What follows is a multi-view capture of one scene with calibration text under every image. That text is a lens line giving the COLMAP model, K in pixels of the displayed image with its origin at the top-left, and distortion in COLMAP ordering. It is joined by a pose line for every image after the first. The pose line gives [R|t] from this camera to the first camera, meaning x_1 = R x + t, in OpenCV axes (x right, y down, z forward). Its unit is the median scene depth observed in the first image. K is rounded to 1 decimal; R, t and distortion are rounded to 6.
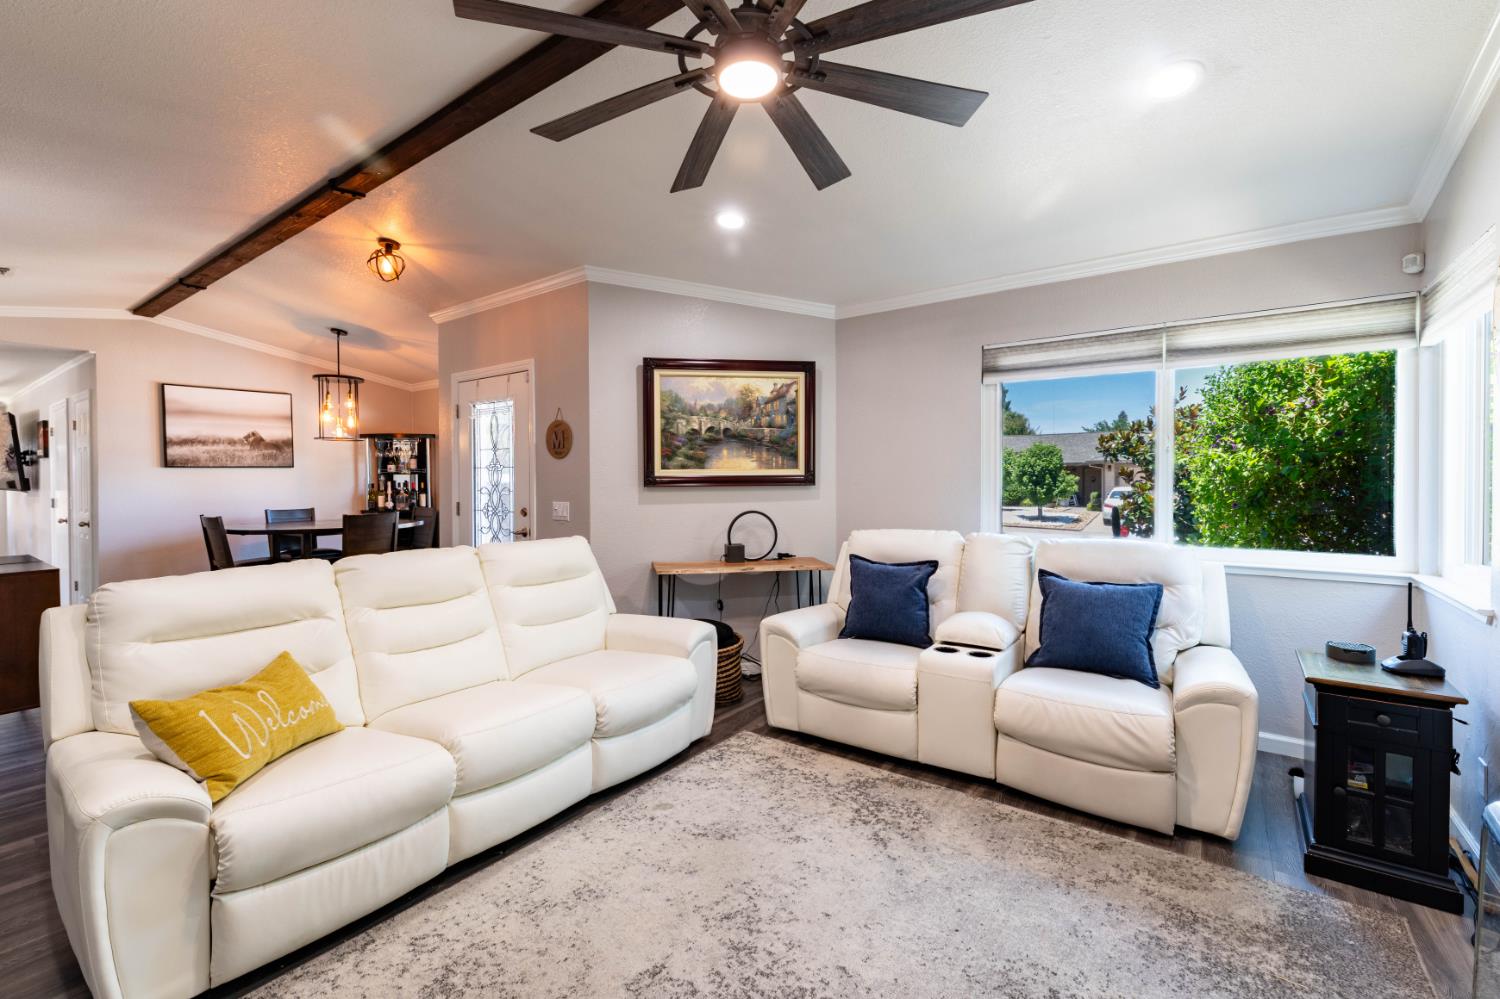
lens RADIAL K [[646.4, 0, 736.9], [0, 646.4, 489.0], [0, 0, 1]] dist [-0.000443, 0.001715]
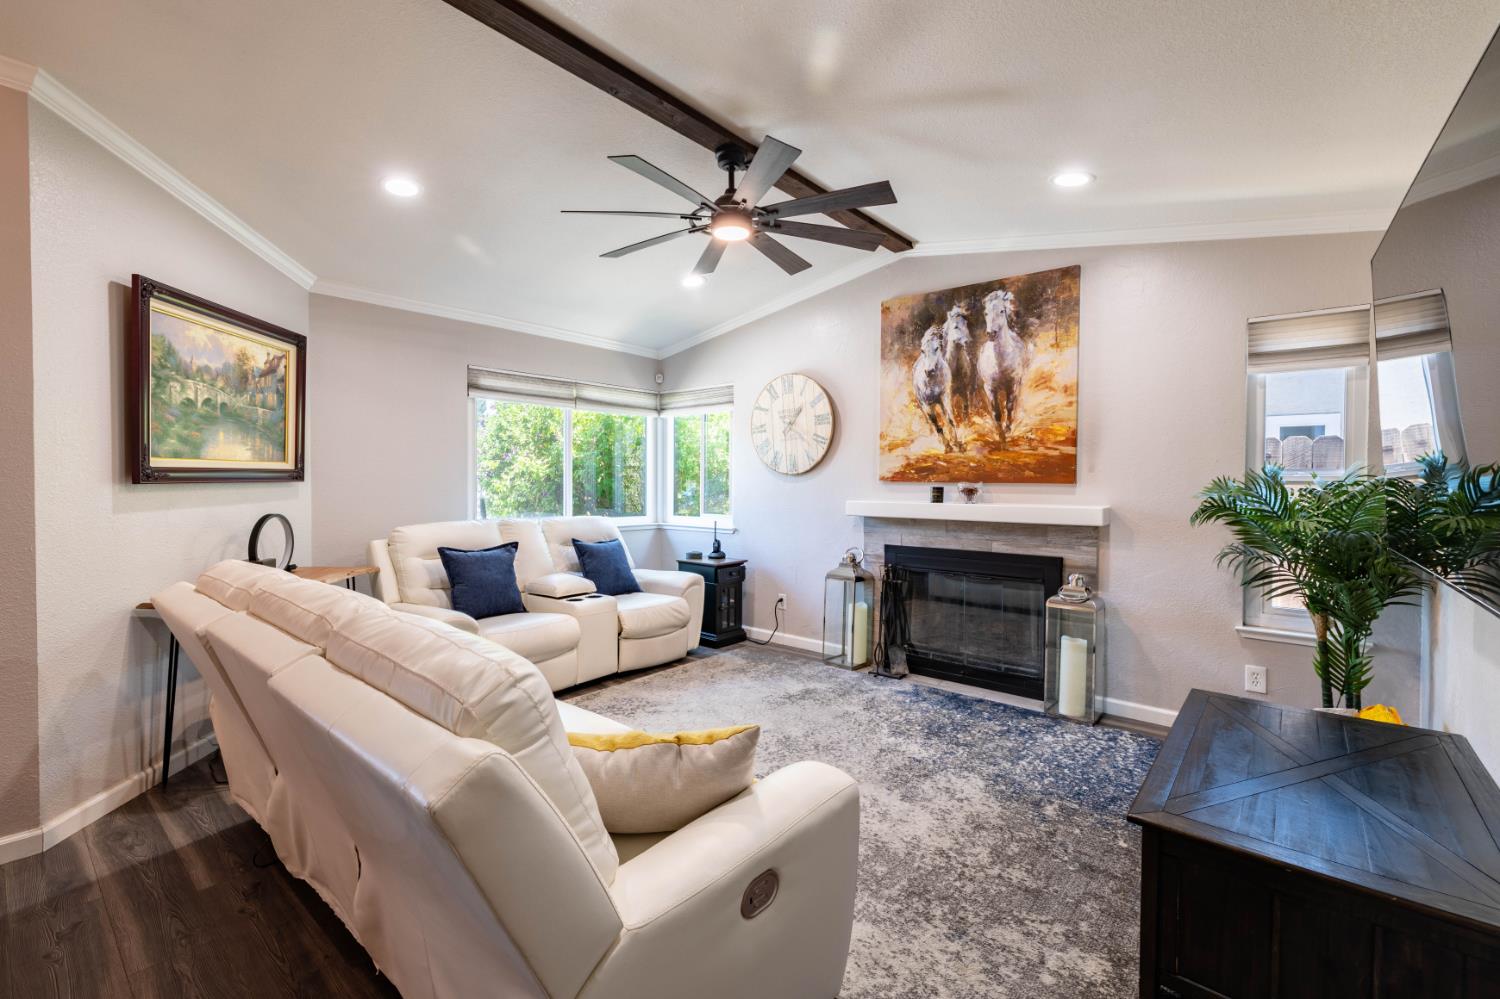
lens RADIAL K [[646.4, 0, 744.4], [0, 646.4, 487.9], [0, 0, 1]] dist [-0.000443, 0.001715]
pose [[0.064532, -0.009463, 0.997871, -0.696508], [0.008325, 0.999925, 0.008944, -0.000368], [-0.997881, 0.007730, 0.064606, 0.369791]]
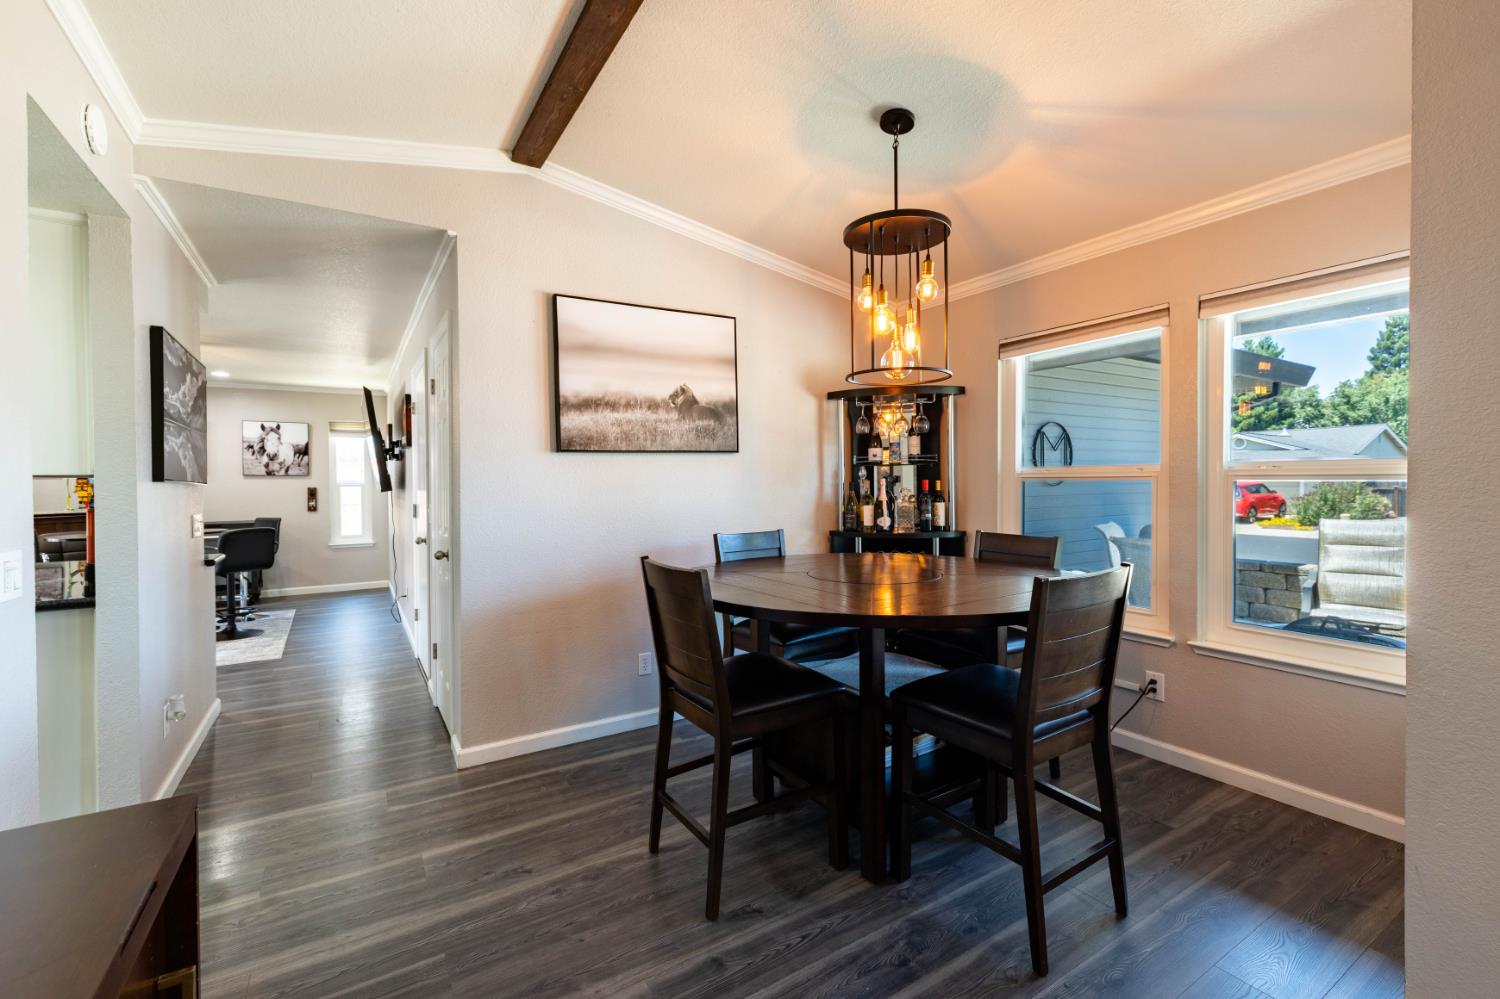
lens RADIAL K [[646.4, 0, 739.2], [0, 646.4, 488.2], [0, 0, 1]] dist [-0.000443, 0.001715]
pose [[0.926372, 0.001665, -0.376607, -0.760690], [-0.001488, 0.999999, 0.000759, -0.006361], [0.376608, -0.000142, 0.926373, 0.787056]]
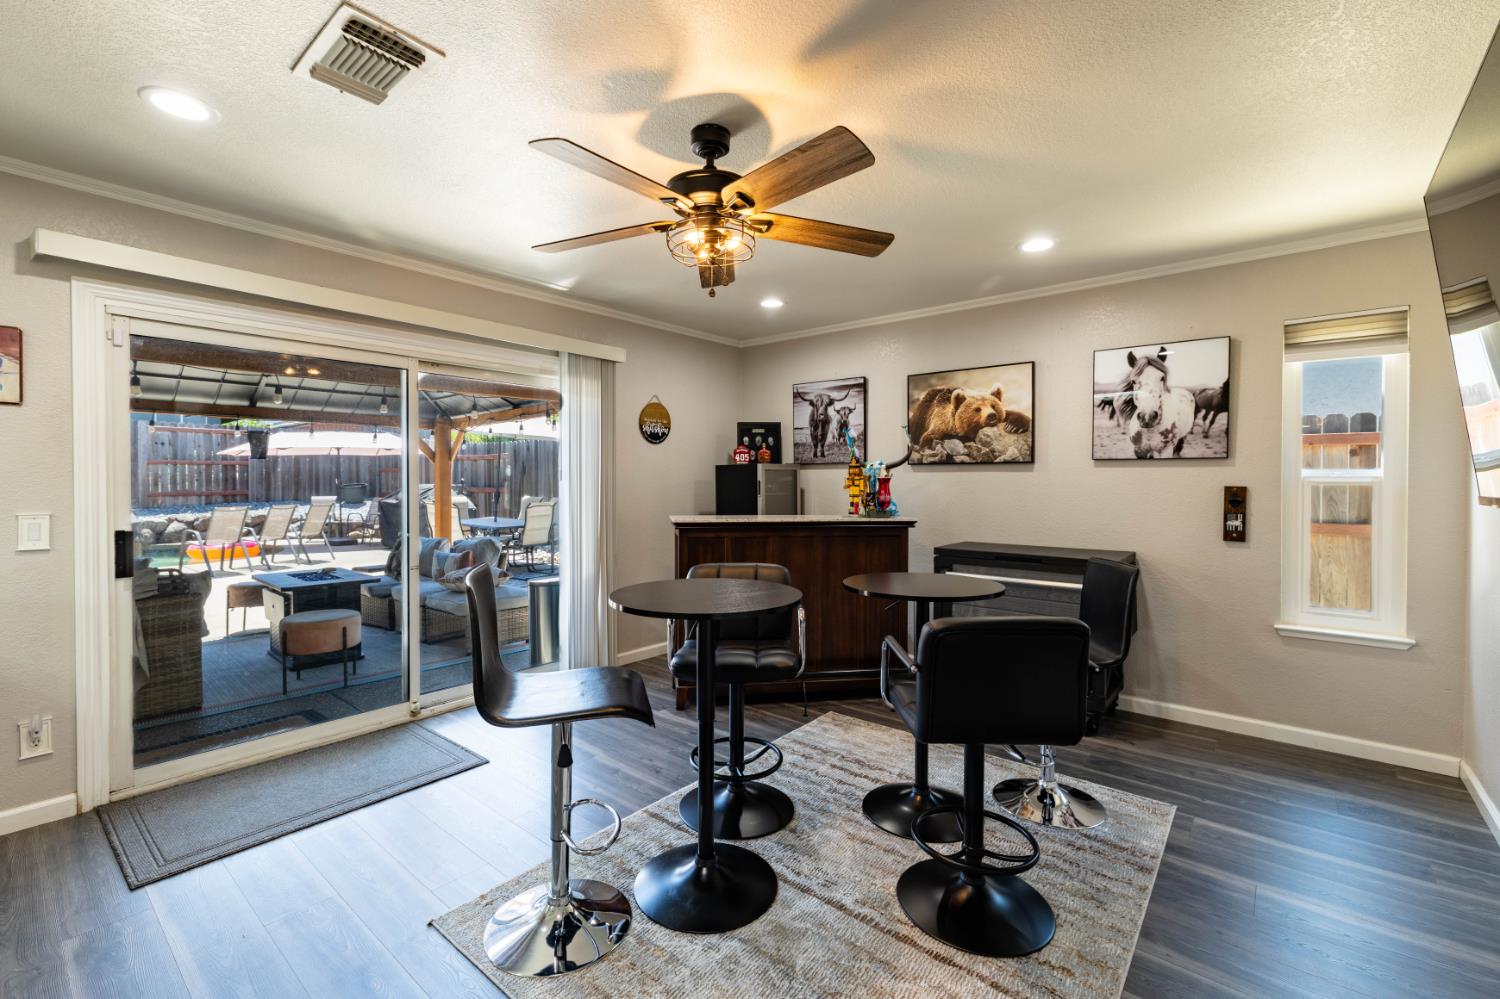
lens RADIAL K [[646.4, 0, 740.8], [0, 646.4, 488.8], [0, 0, 1]] dist [-0.000443, 0.001715]
pose [[-0.065316, 0.018880, -0.997686, -1.734861], [-0.014734, 0.999694, 0.019883, -0.008605], [0.997756, 0.015998, -0.065018, 1.470095]]
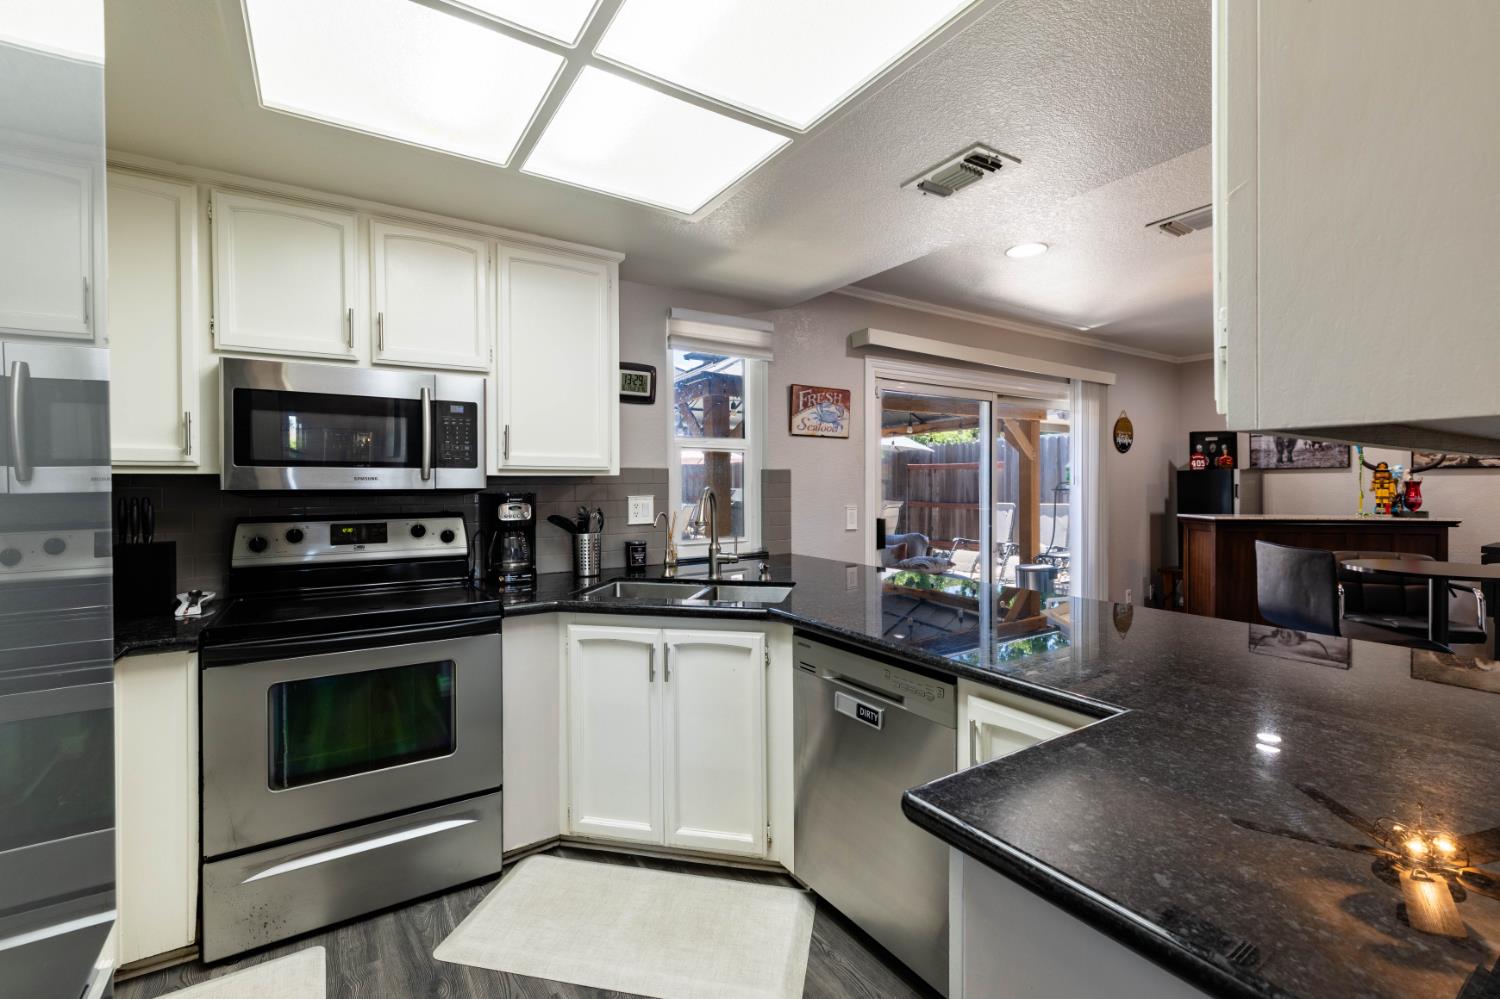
lens RADIAL K [[646.4, 0, 738.8], [0, 646.4, 488.0], [0, 0, 1]] dist [-0.000443, 0.001715]
pose [[-0.352701, 0.011214, -0.935669, -1.362227], [-0.009431, 0.999835, 0.015538, -0.004115], [0.935688, 0.014305, -0.352537, 0.989676]]
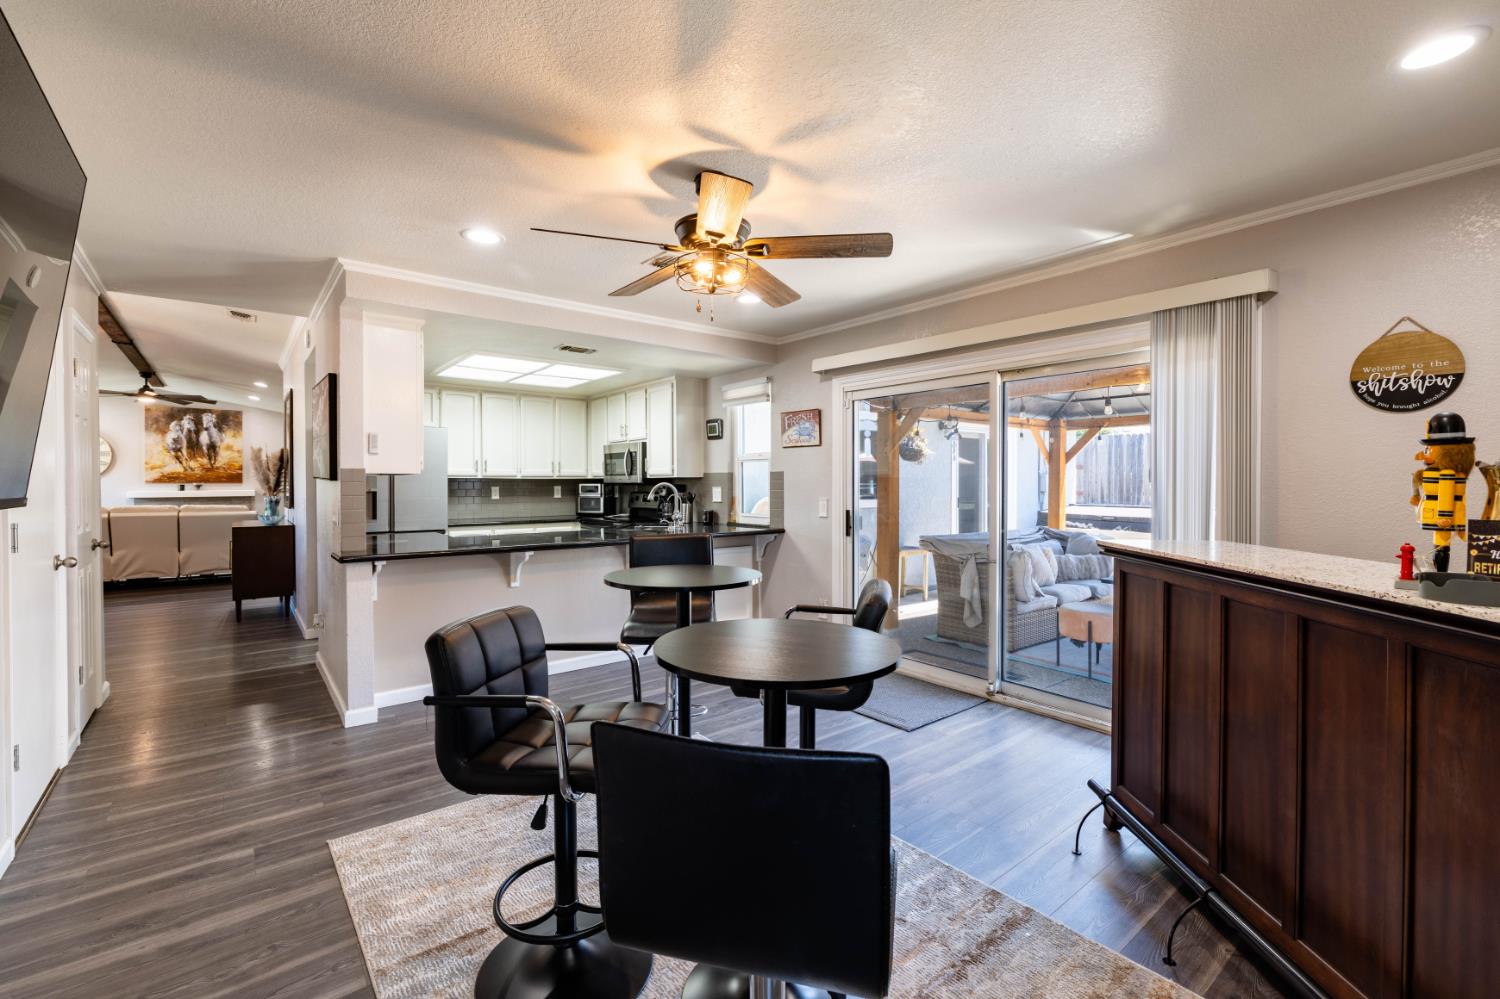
lens RADIAL K [[646.4, 0, 737.4], [0, 646.4, 487.1], [0, 0, 1]] dist [-0.000443, 0.001715]
pose [[-0.964515, 0.003903, 0.264001, -2.412003], [0.009839, 0.999728, 0.021167, -0.012383], [-0.263846, 0.023013, -0.964290, 1.962978]]
